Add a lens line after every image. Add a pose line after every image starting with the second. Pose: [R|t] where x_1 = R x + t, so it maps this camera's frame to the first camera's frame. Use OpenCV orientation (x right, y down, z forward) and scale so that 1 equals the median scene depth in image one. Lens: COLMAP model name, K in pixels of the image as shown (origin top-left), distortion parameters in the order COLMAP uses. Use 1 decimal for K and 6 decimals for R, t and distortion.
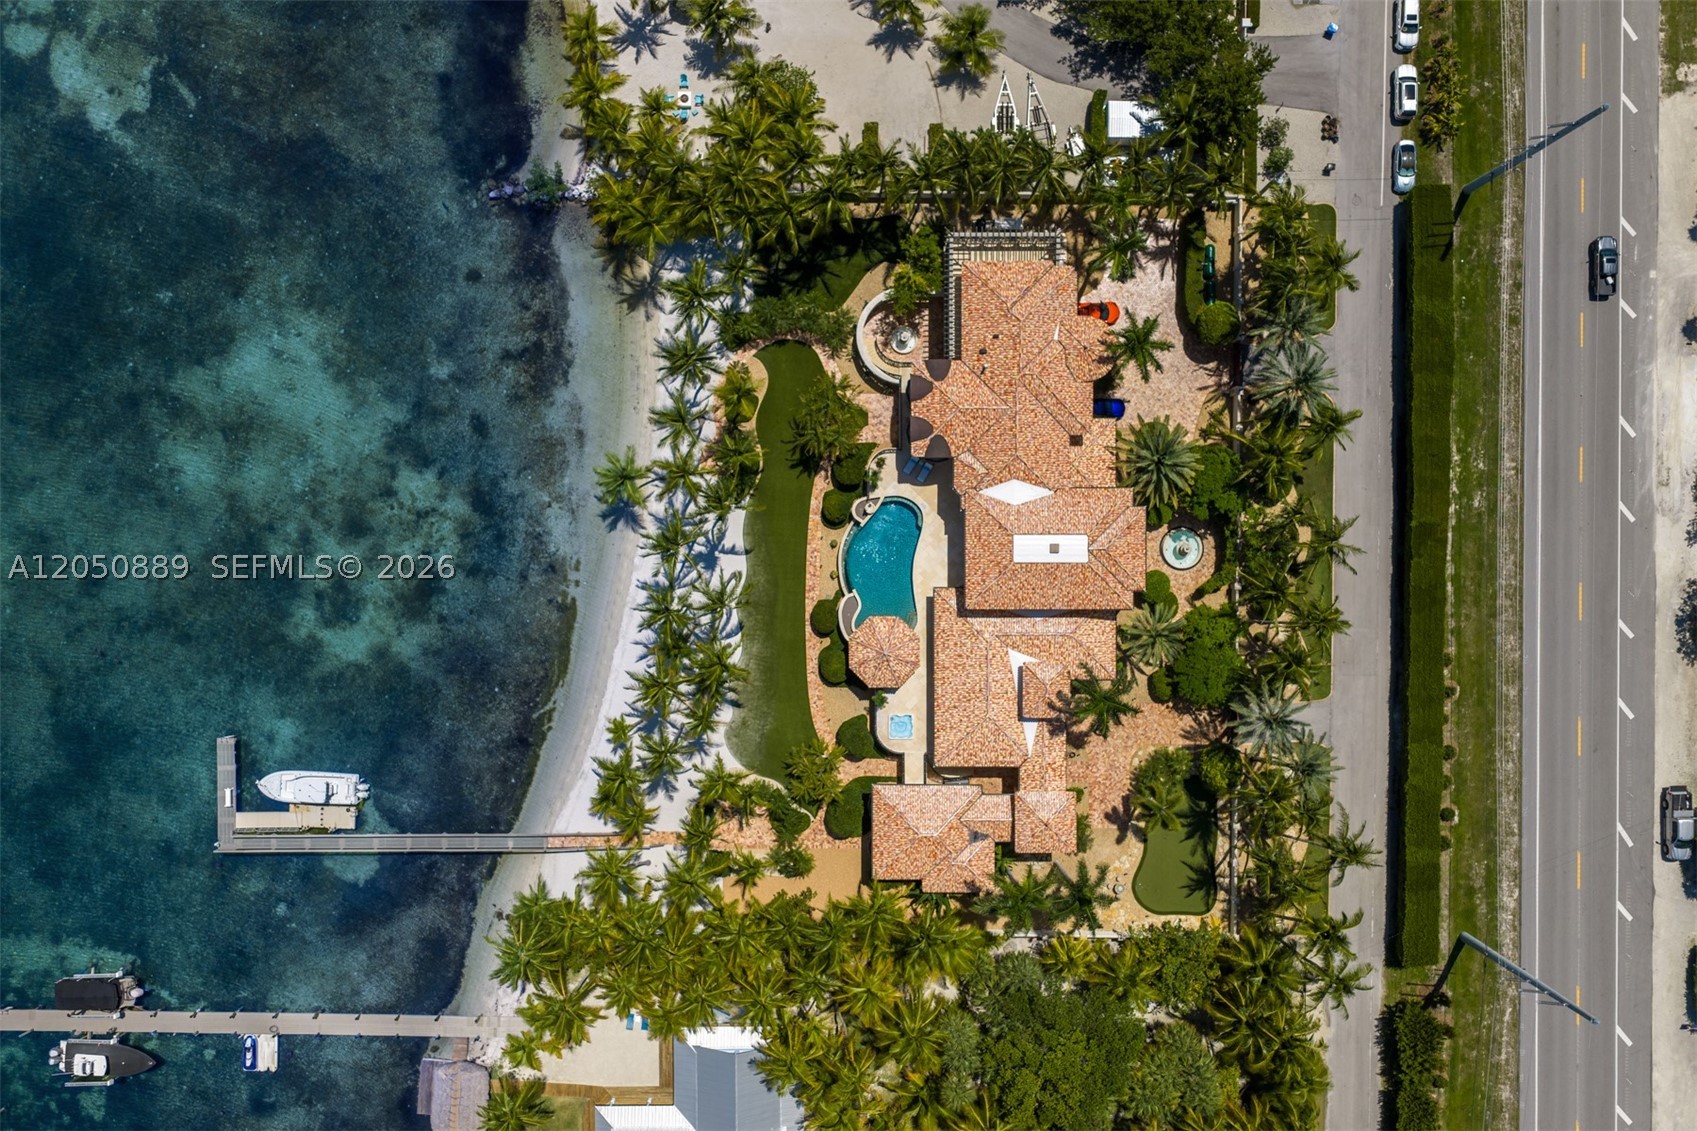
lens RADIAL K [[1388.4, 0, 848.5], [0, 1388.4, 565.5], [0, 0, 1]] dist [0.013167, 0.003893]
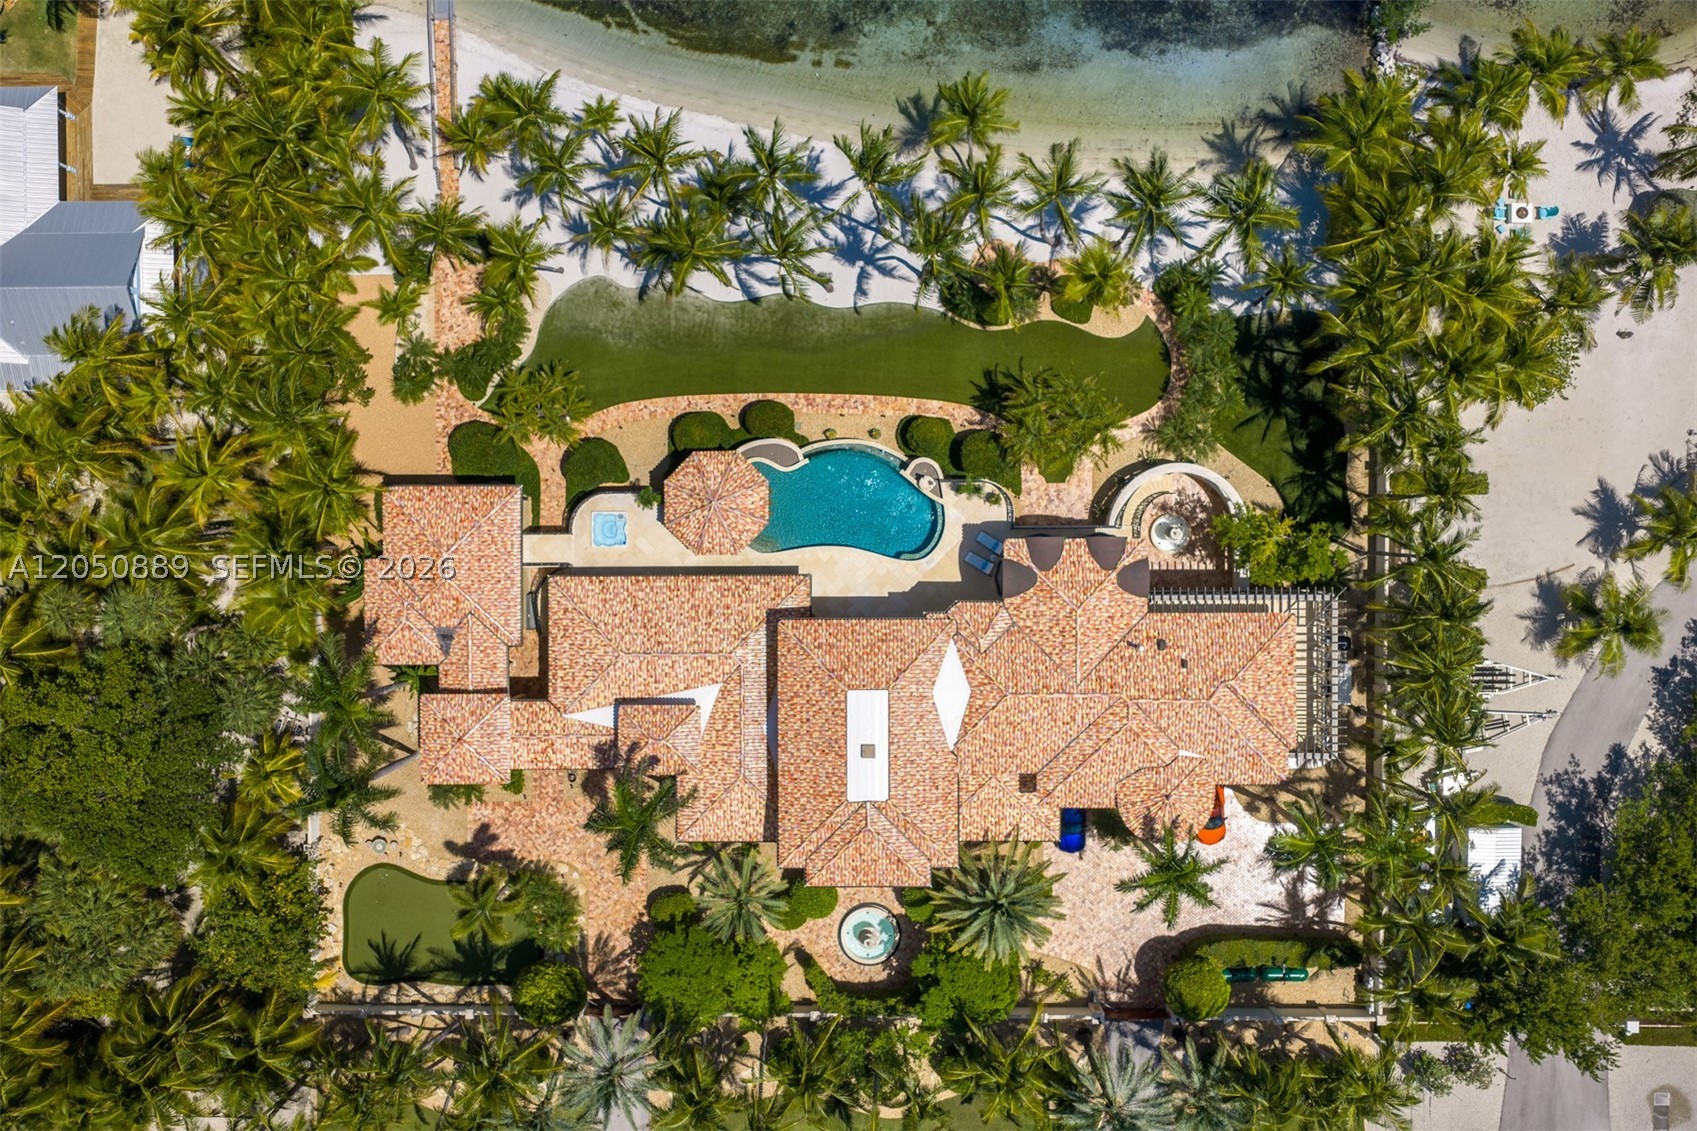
lens RADIAL K [[1412.9, 0, 848.5], [0, 1412.9, 565.5], [0, 0, 1]] dist [-0.000583, -0.002911]
pose [[0.002729, 0.999899, 0.013976, 0.045767], [-0.999968, 0.002625, 0.007515, -0.007567], [0.007477, -0.013996, 0.999874, 0.297914]]
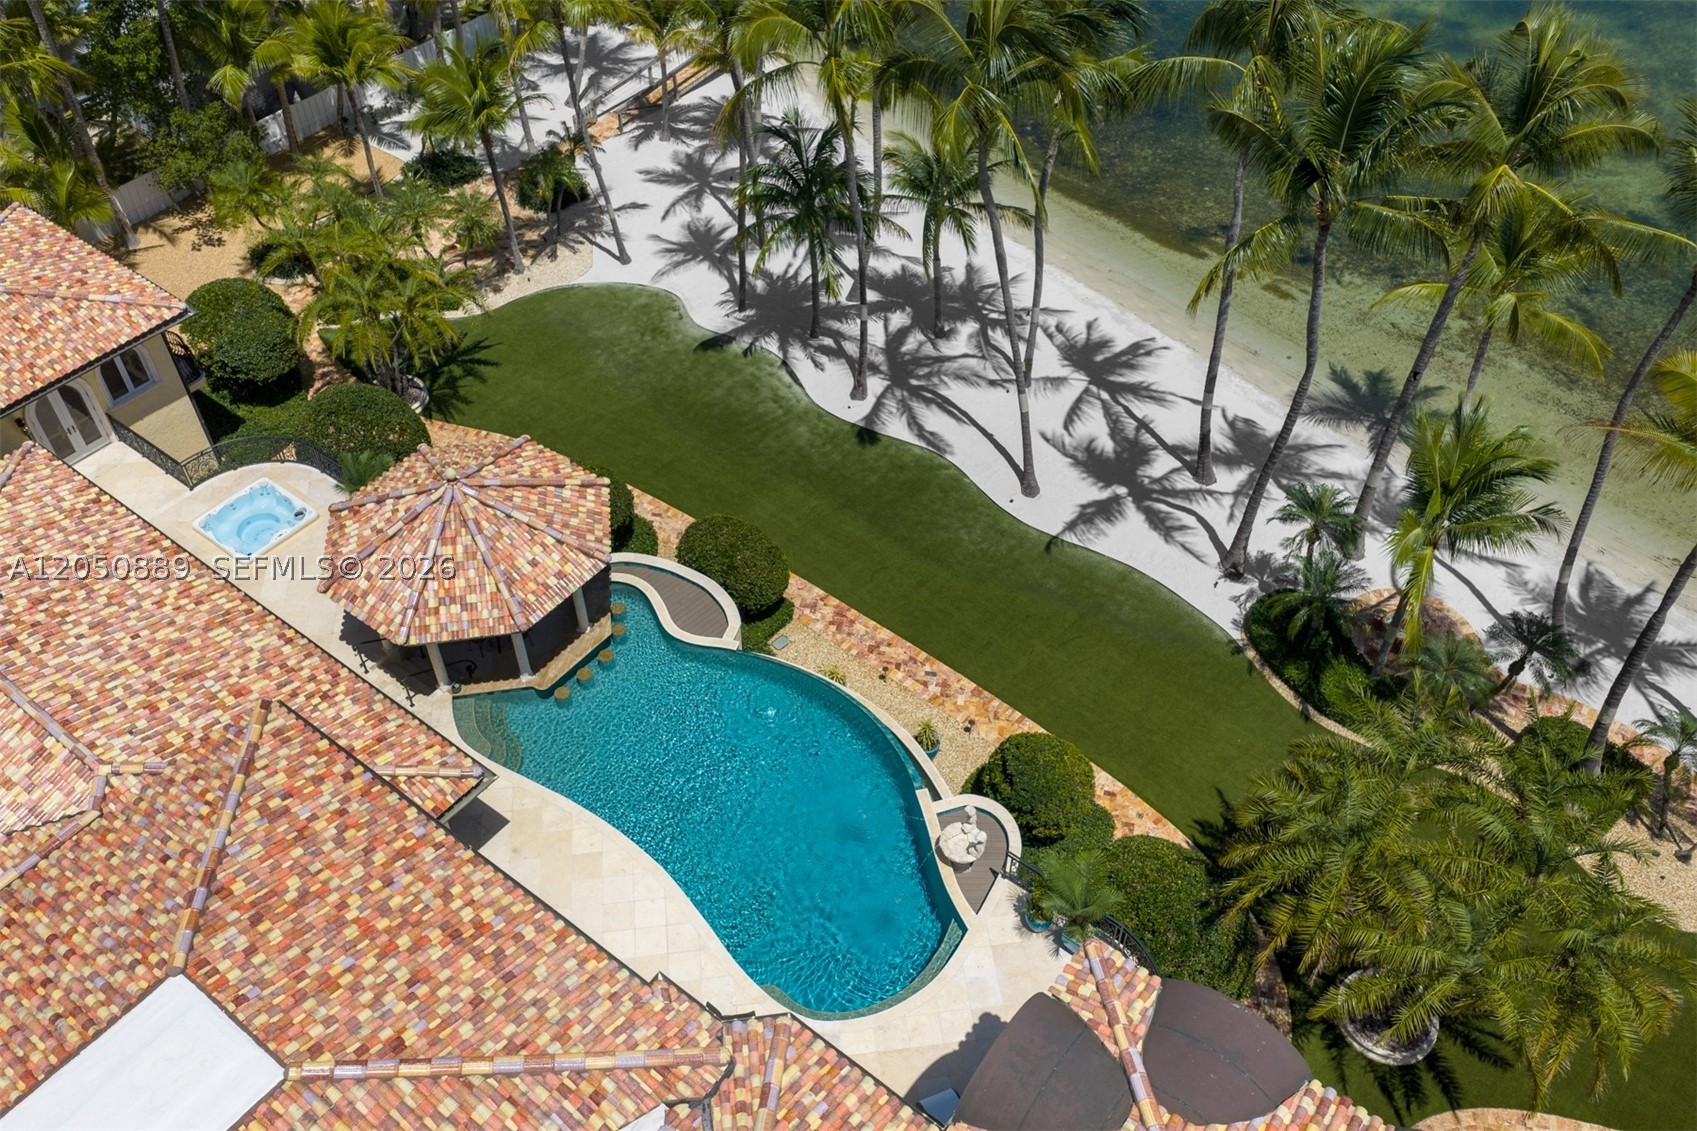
lens RADIAL K [[1388.4, 0, 848.5], [0, 1388.4, 565.5], [0, 0, 1]] dist [0.013167, 0.003893]
pose [[-0.610401, 0.579301, -0.540205, 0.120436], [-0.792089, -0.444160, 0.418709, -0.099309], [0.002622, 0.683470, 0.729974, 0.793120]]
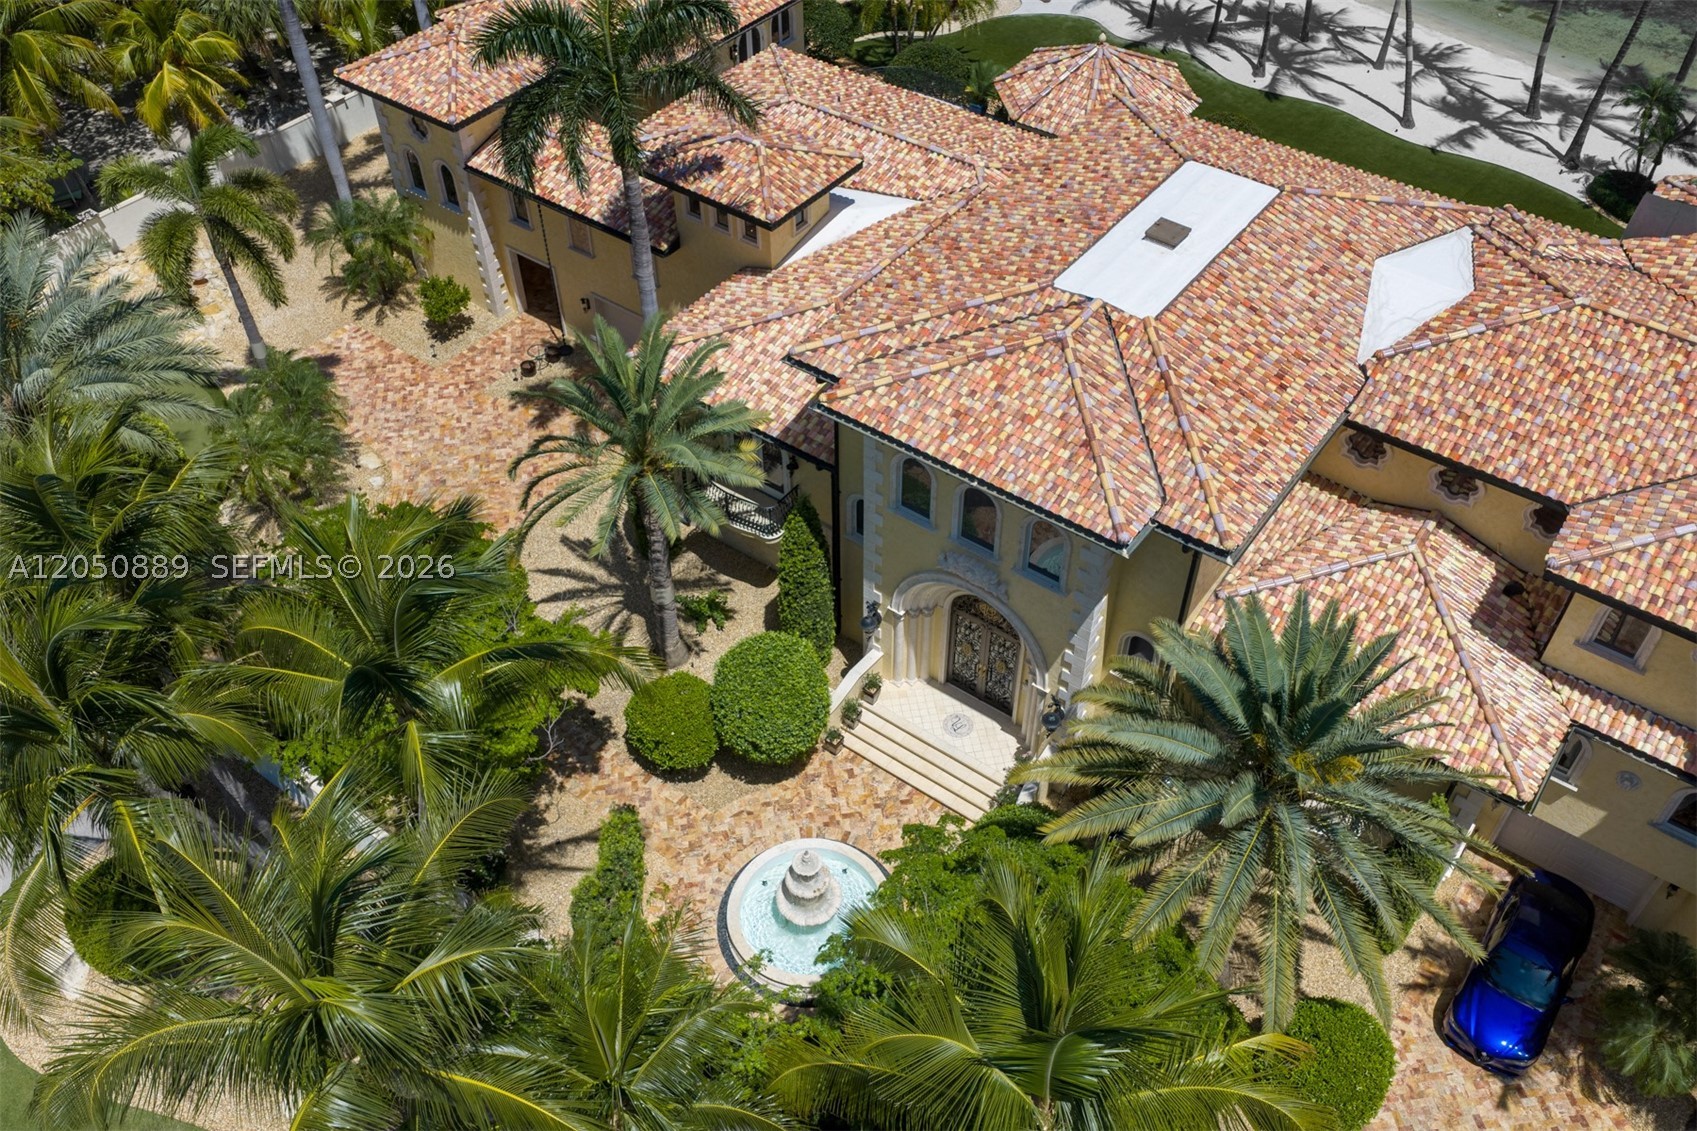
lens RADIAL K [[1388.4, 0, 848.5], [0, 1388.4, 565.5], [0, 0, 1]] dist [0.013167, 0.003893]
pose [[-0.595880, 0.584376, -0.550846, 0.334989], [-0.803070, -0.431547, 0.410909, -0.090100], [0.002410, 0.687221, 0.726445, 0.791151]]
